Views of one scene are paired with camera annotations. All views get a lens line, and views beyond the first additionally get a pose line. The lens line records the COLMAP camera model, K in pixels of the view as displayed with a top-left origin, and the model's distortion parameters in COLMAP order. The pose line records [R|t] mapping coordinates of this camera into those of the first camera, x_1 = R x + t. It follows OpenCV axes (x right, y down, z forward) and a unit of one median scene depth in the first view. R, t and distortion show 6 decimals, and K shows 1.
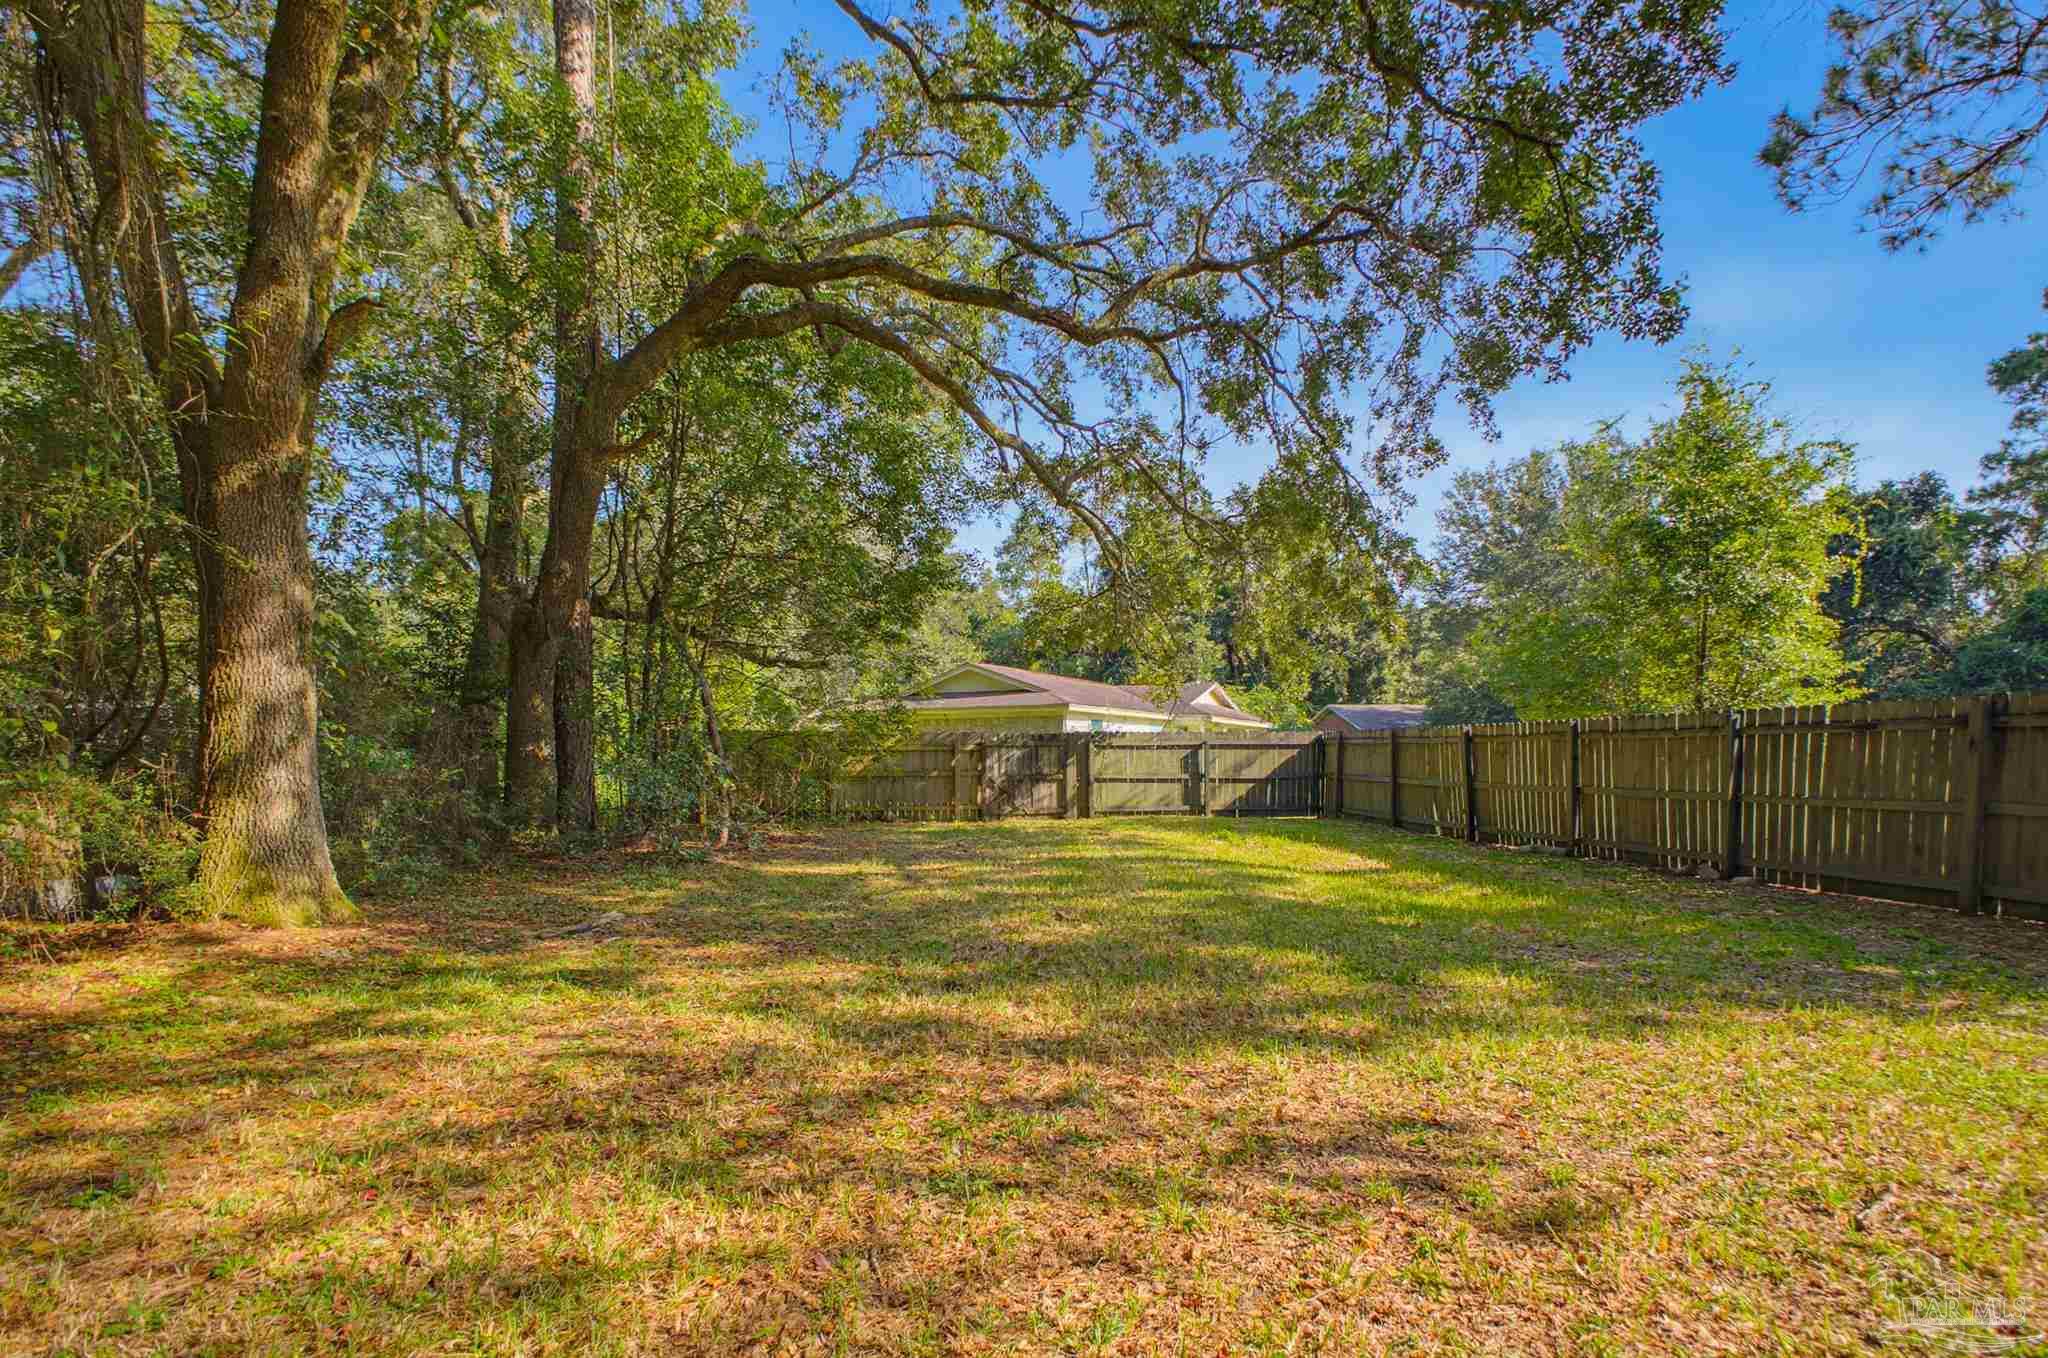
lens RADIAL K [[927.7, 0, 1081.4], [0, 927.7, 847.8], [0, 0, 1]] dist [0.017772, 0.000040]
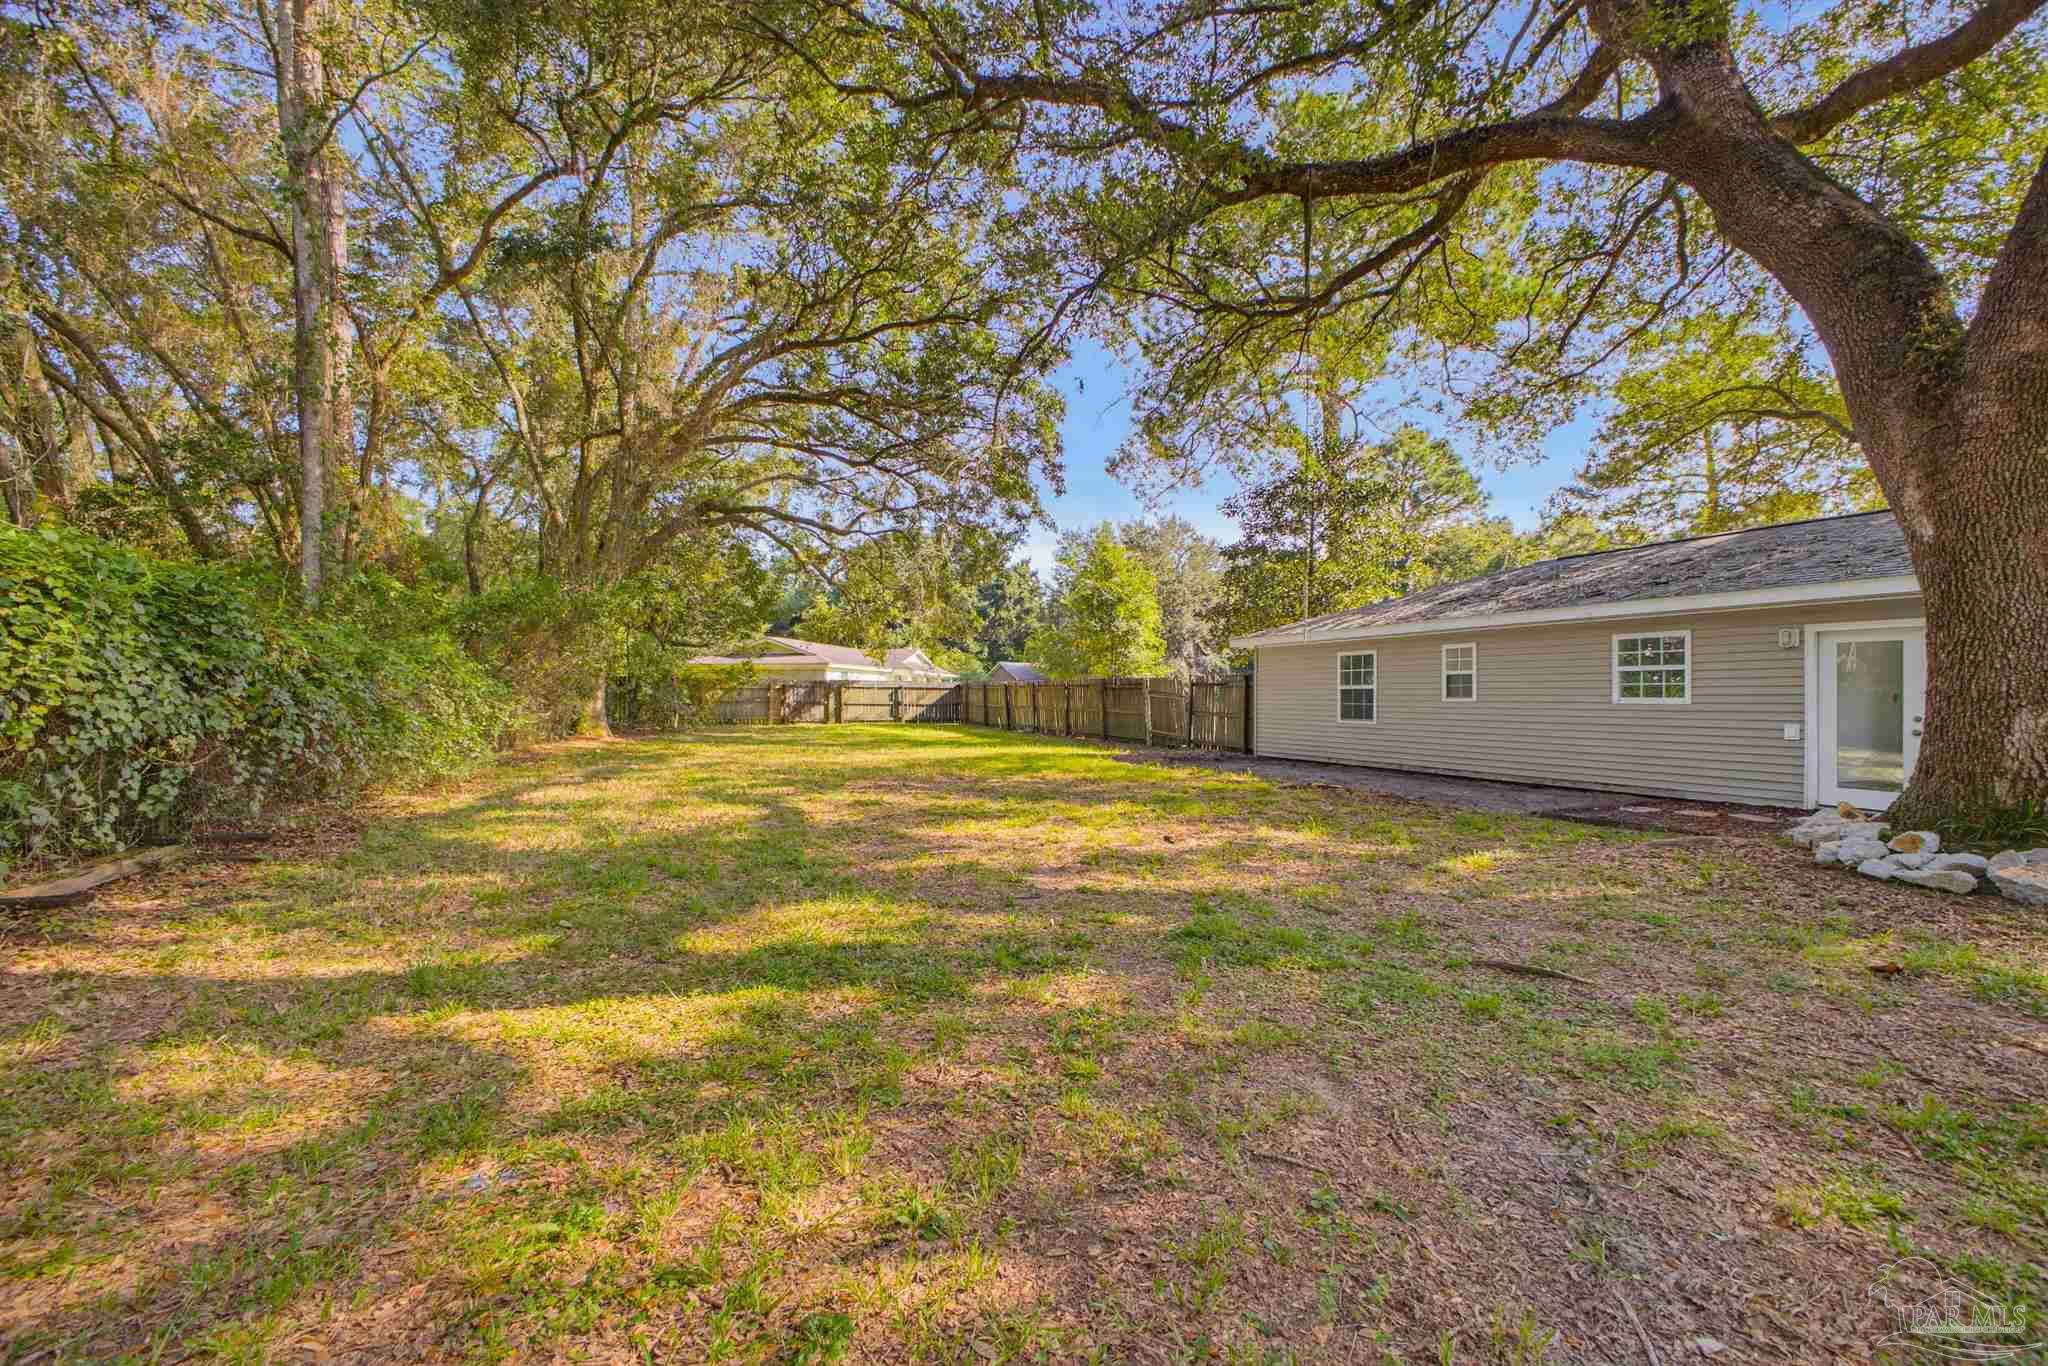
lens RADIAL K [[847.8, 0, 1121.6], [0, 847.8, 685.5], [0, 0, 1]] dist [0.015544, 0.000062]
pose [[0.944163, 0.013433, 0.329204, -0.023056], [0.022032, 0.994358, -0.103763, 0.088070], [-0.328741, 0.105222, 0.938540, -0.906346]]
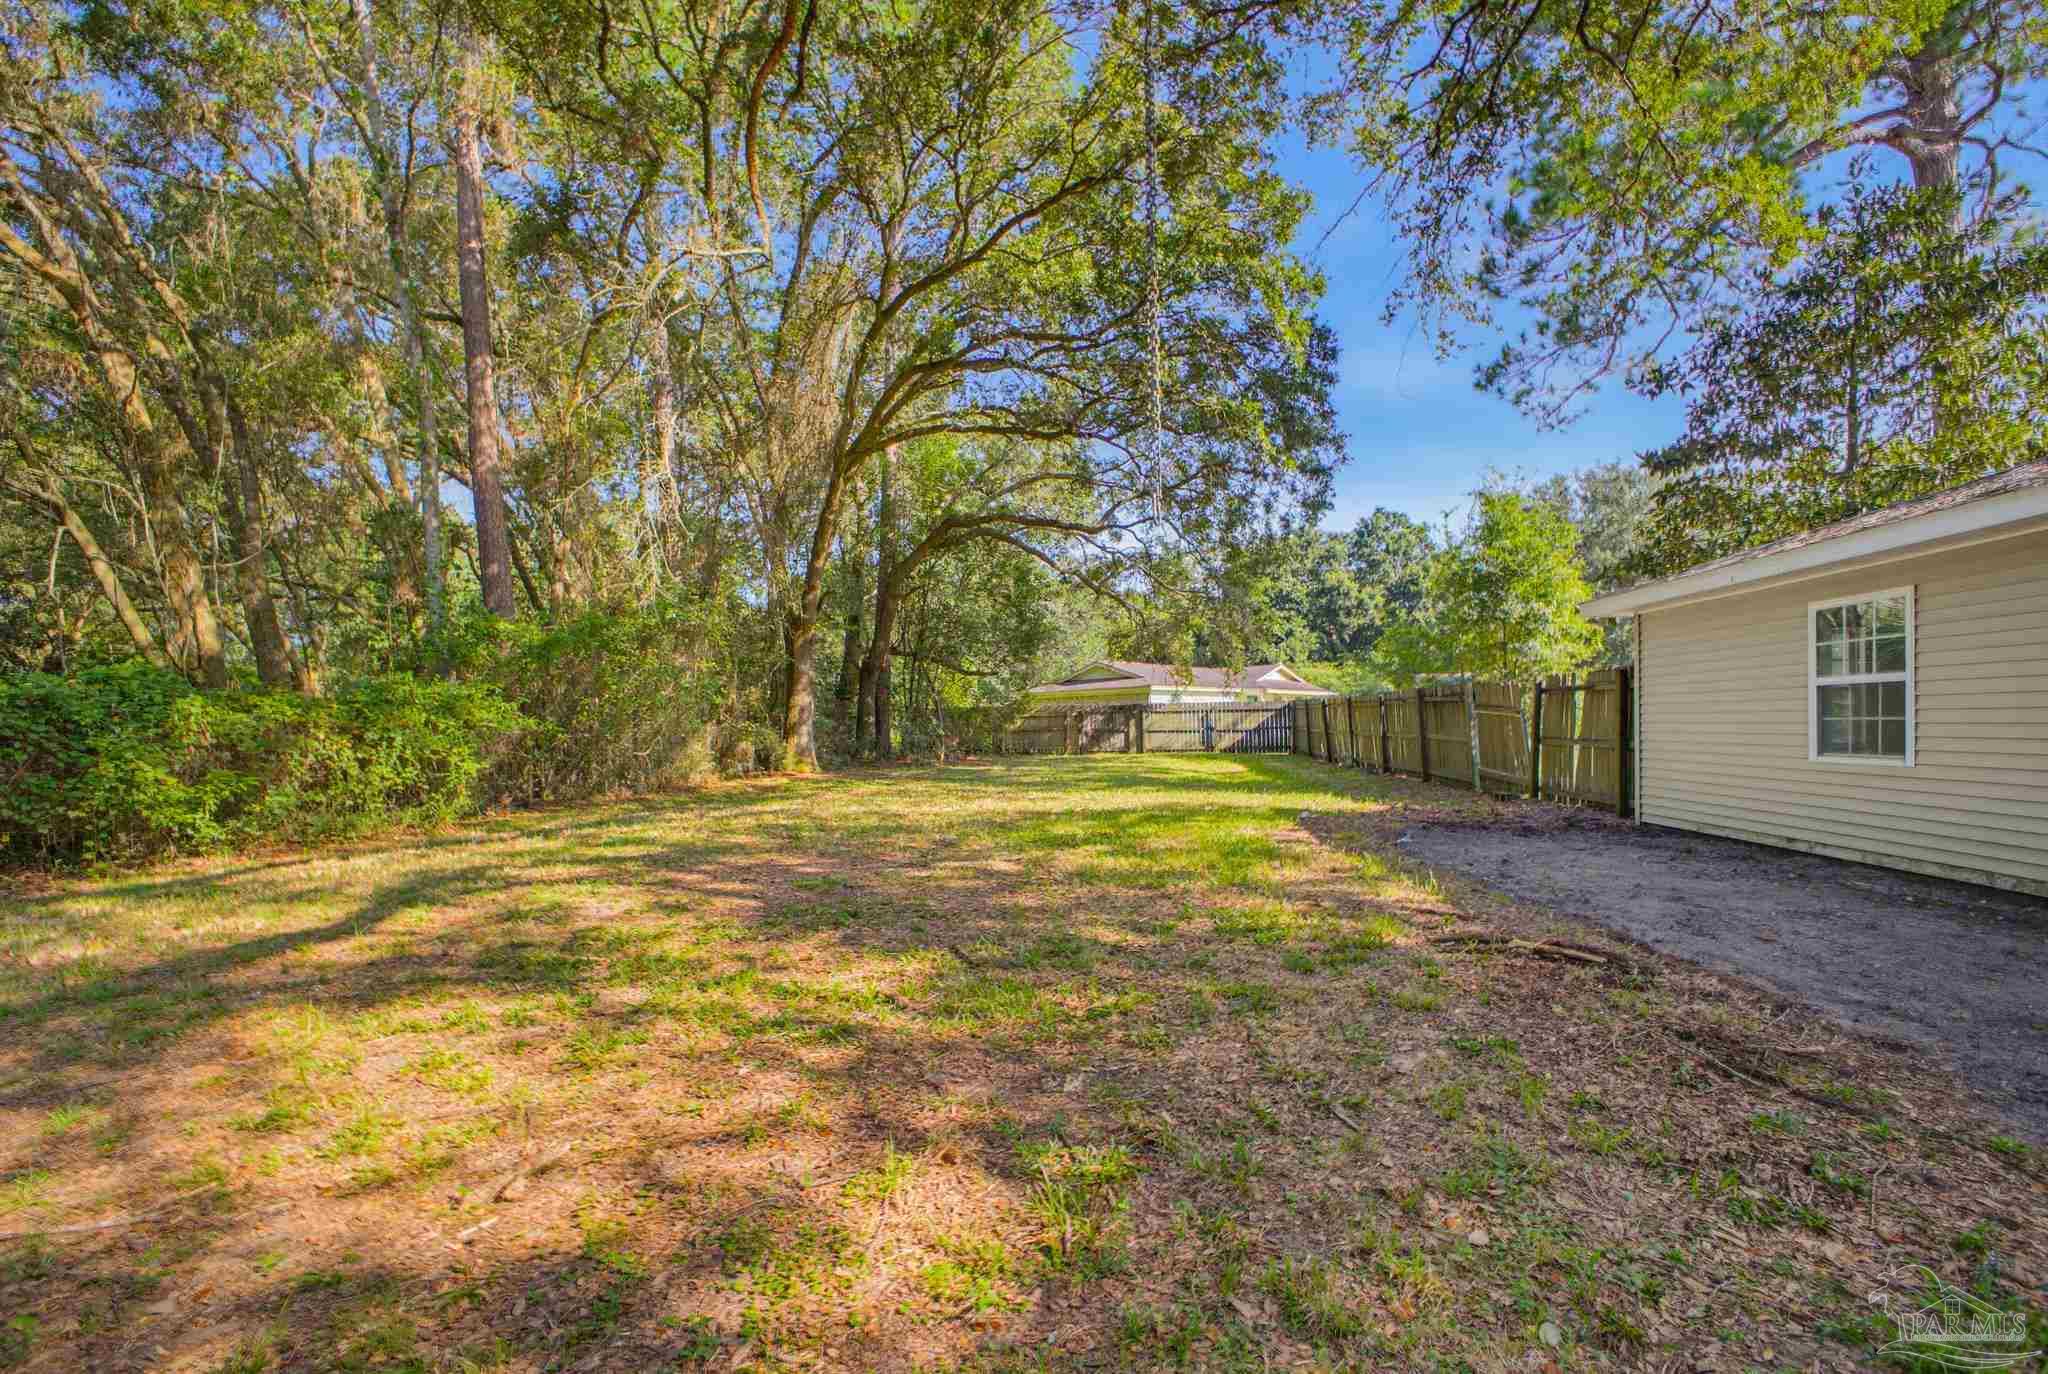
lens RADIAL K [[864.7, 0, 1030.3], [0, 864.7, 723.4], [0, 0, 1]] dist [-0.000830, -0.000085]
pose [[0.948975, -0.012315, -0.315110, 0.315026], [-0.016924, 0.995808, -0.089886, 0.060312], [0.314896, 0.090632, 0.944789, -0.593526]]
